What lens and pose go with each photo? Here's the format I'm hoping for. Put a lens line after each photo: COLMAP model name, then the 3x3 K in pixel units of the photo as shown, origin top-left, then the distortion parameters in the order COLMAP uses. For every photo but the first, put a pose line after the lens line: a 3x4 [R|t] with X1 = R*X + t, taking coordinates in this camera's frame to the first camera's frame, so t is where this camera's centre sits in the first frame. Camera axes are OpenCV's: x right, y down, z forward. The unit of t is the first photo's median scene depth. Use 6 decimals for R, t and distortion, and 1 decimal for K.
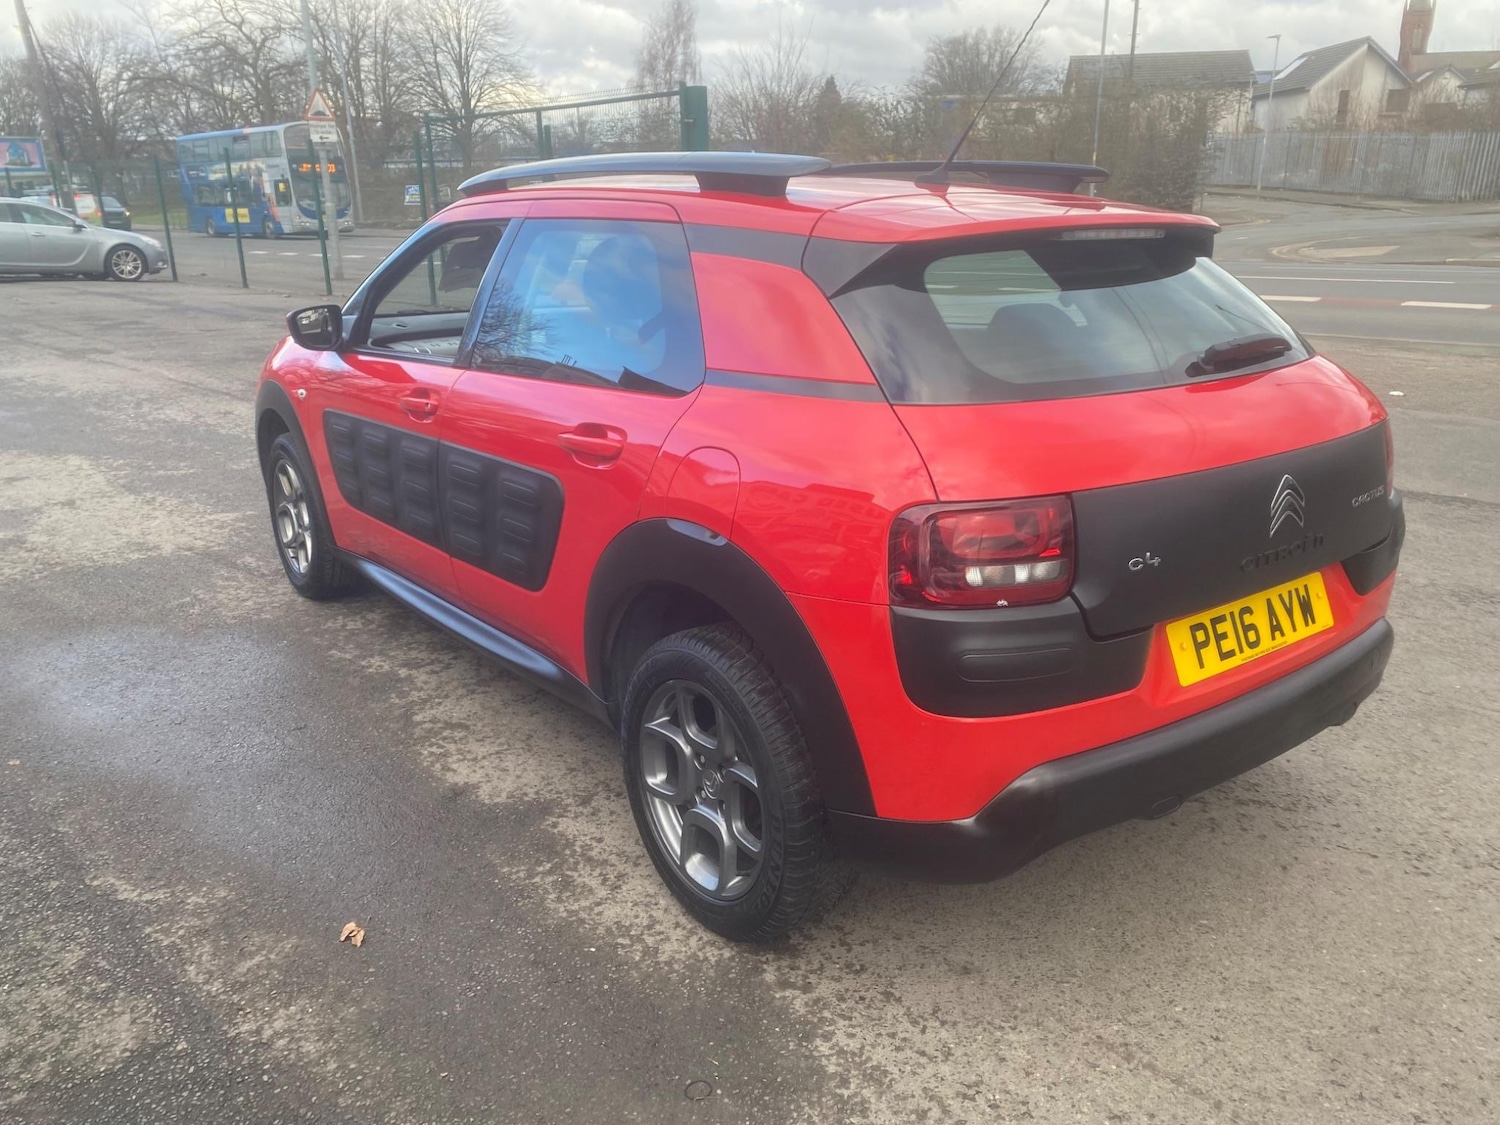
lens RADIAL K [[1141.0, 0, 739.1], [0, 1141.0, 559.7], [0, 0, 1]] dist [0.020822, -0.014213]
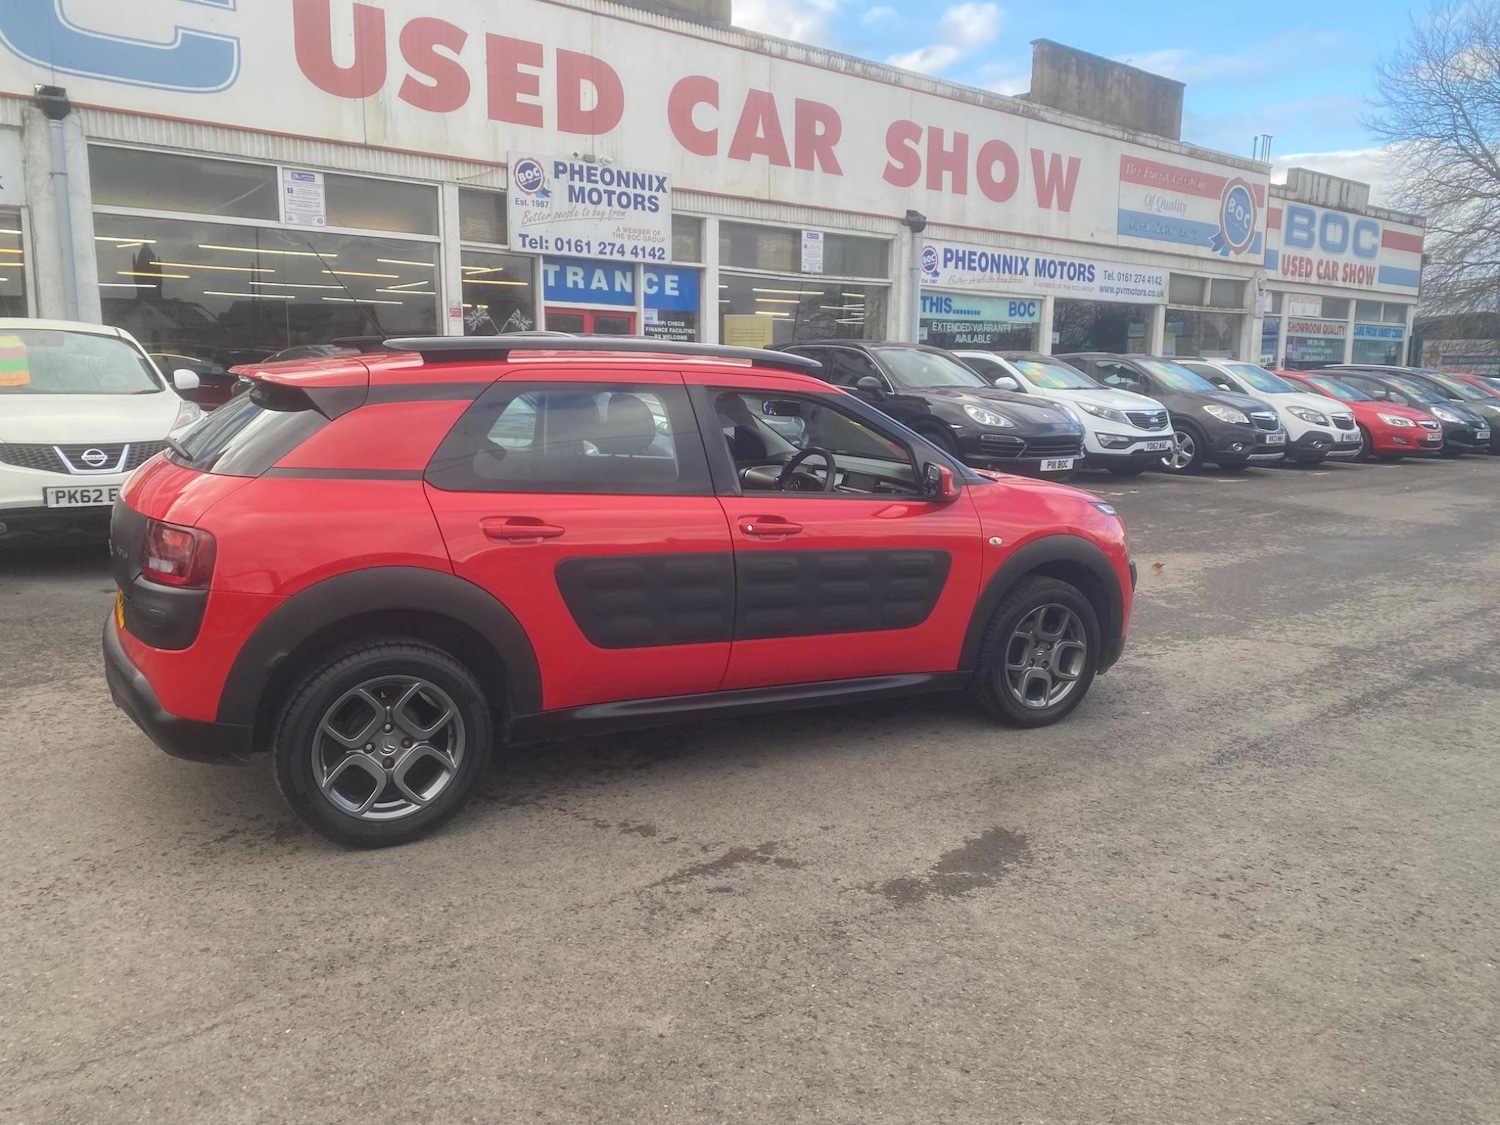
lens RADIAL K [[1134.7, 0, 739.8], [0, 1134.7, 549.5], [0, 0, 1]] dist [0.029692, -0.025431]
pose [[-0.133925, 0.163012, -0.977492, 1.642463], [-0.320109, 0.926385, 0.198346, -0.529315], [0.937867, 0.339468, -0.071885, 1.615259]]
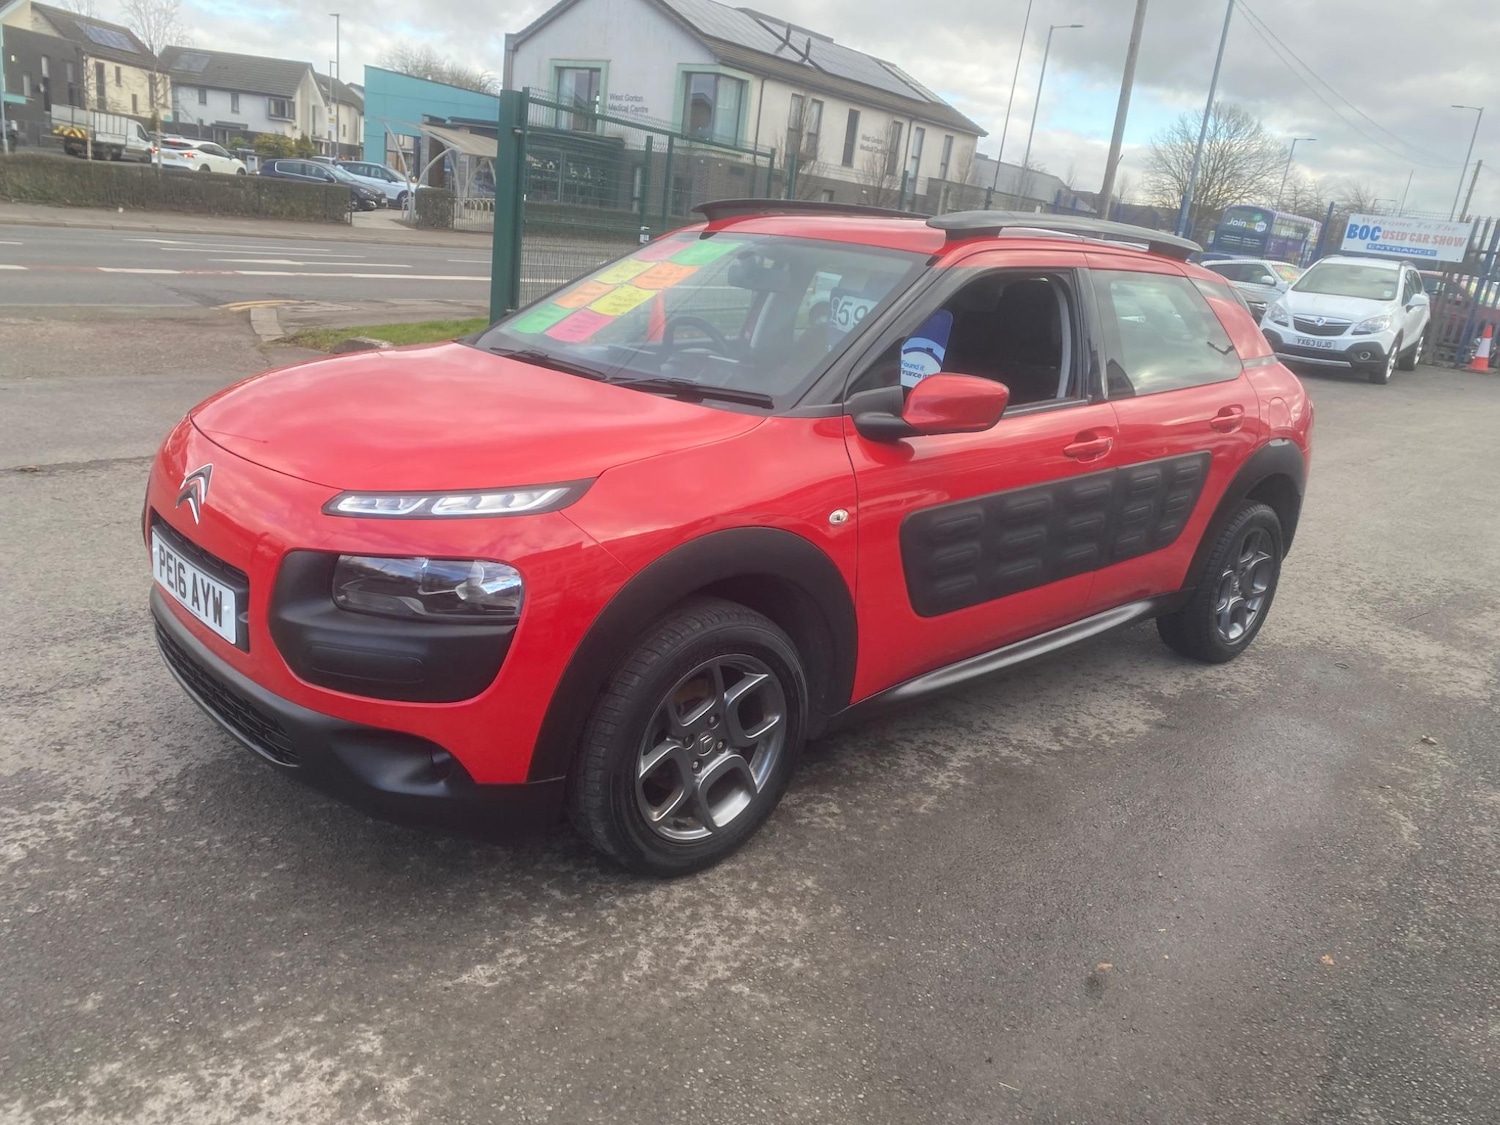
lens RADIAL K [[1144.4, 0, 739.4], [0, 1144.4, 572.9], [0, 0, 1]] dist [0.018174, -0.008493]
pose [[-0.089213, -0.288691, 0.953257, -1.515653], [0.212274, 0.929574, 0.301384, -0.484720], [-0.973129, 0.229240, -0.021649, 1.595944]]
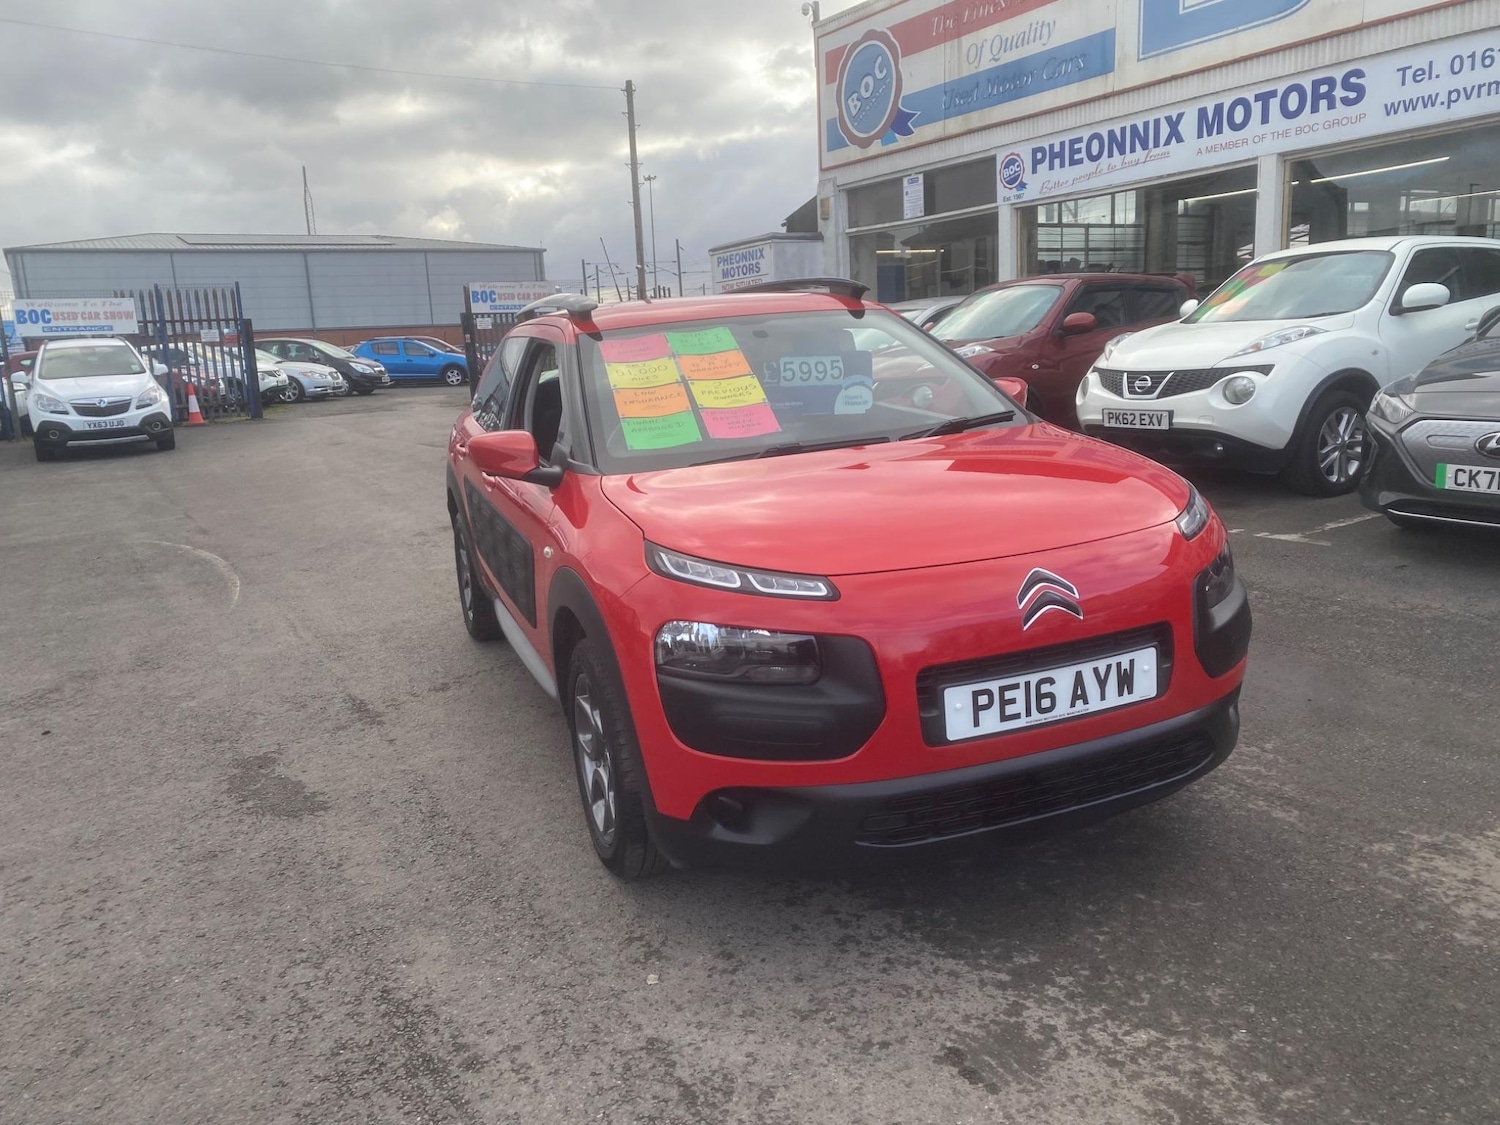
lens RADIAL K [[1141.0, 0, 739.1], [0, 1141.0, 559.7], [0, 0, 1]] dist [0.020822, -0.014213]
pose [[-0.955901, 0.014116, 0.293351, -0.601042], [0.157997, 0.866705, 0.473138, -0.858433], [-0.247570, 0.498621, -0.830714, 2.798512]]
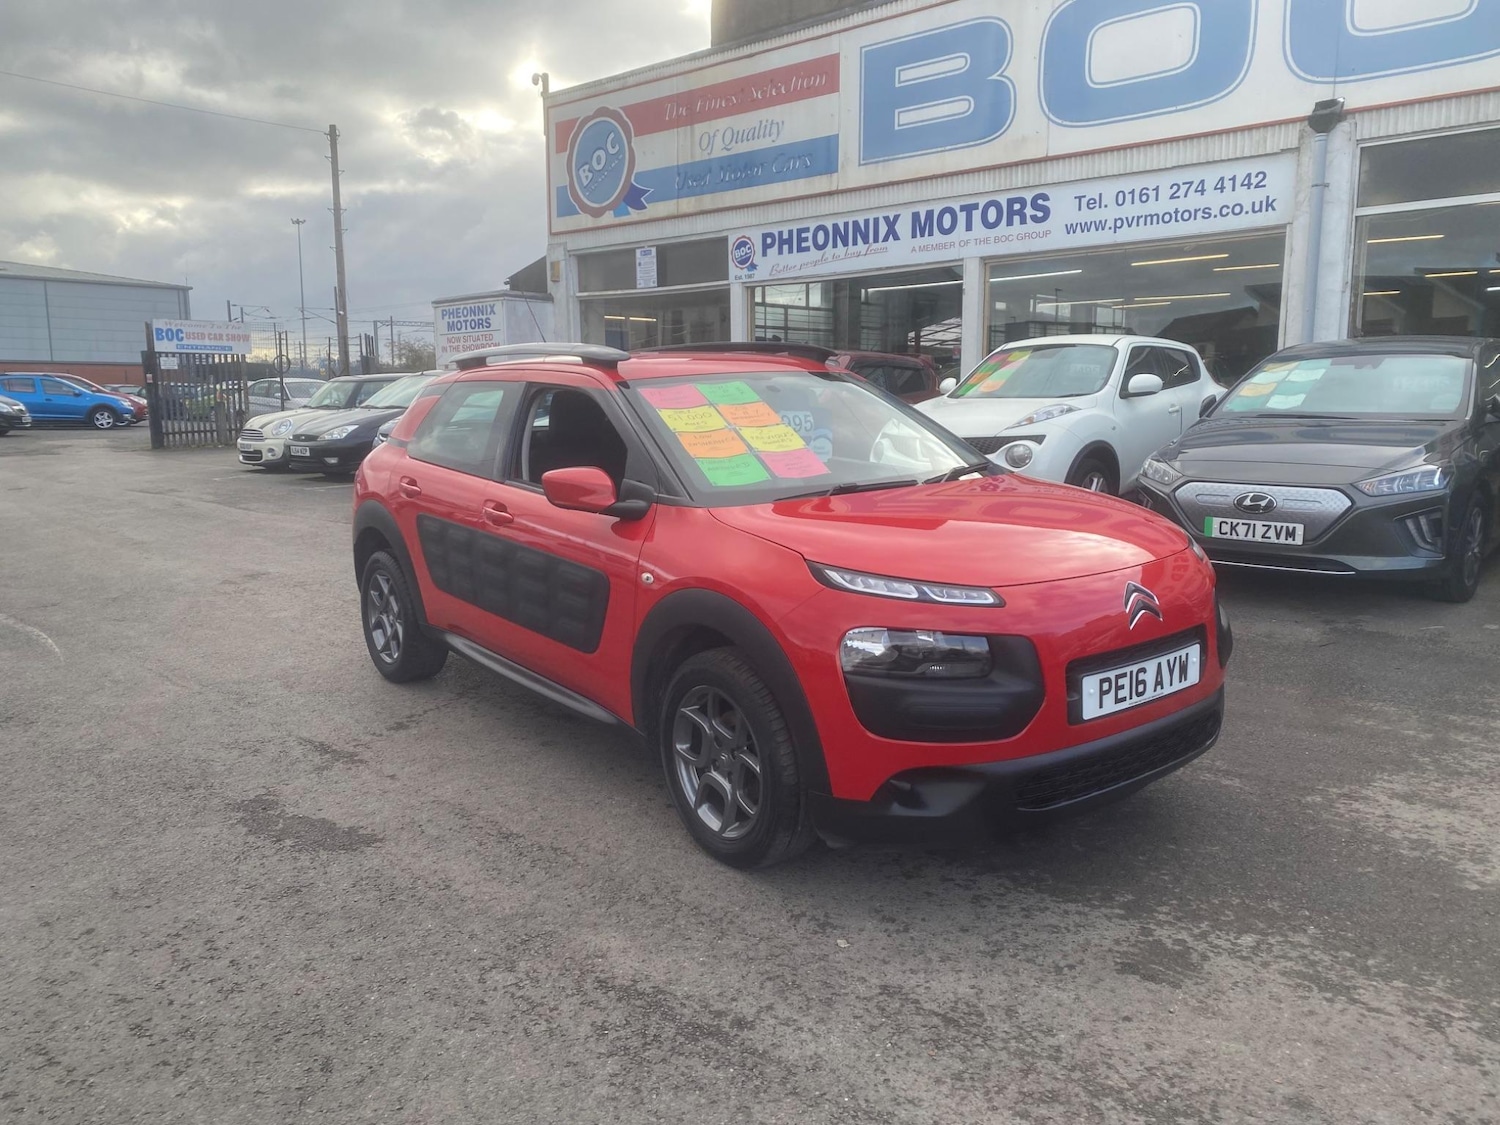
lens RADIAL K [[1135.2, 0, 742.3], [0, 1135.2, 559.7], [0, 0, 1]] dist [0.024774, -0.016737]
pose [[-0.999627, 0.027128, -0.003289, -0.159684], [0.022680, 0.890743, 0.453941, -0.934926], [0.015244, 0.453697, -0.891026, 2.996208]]
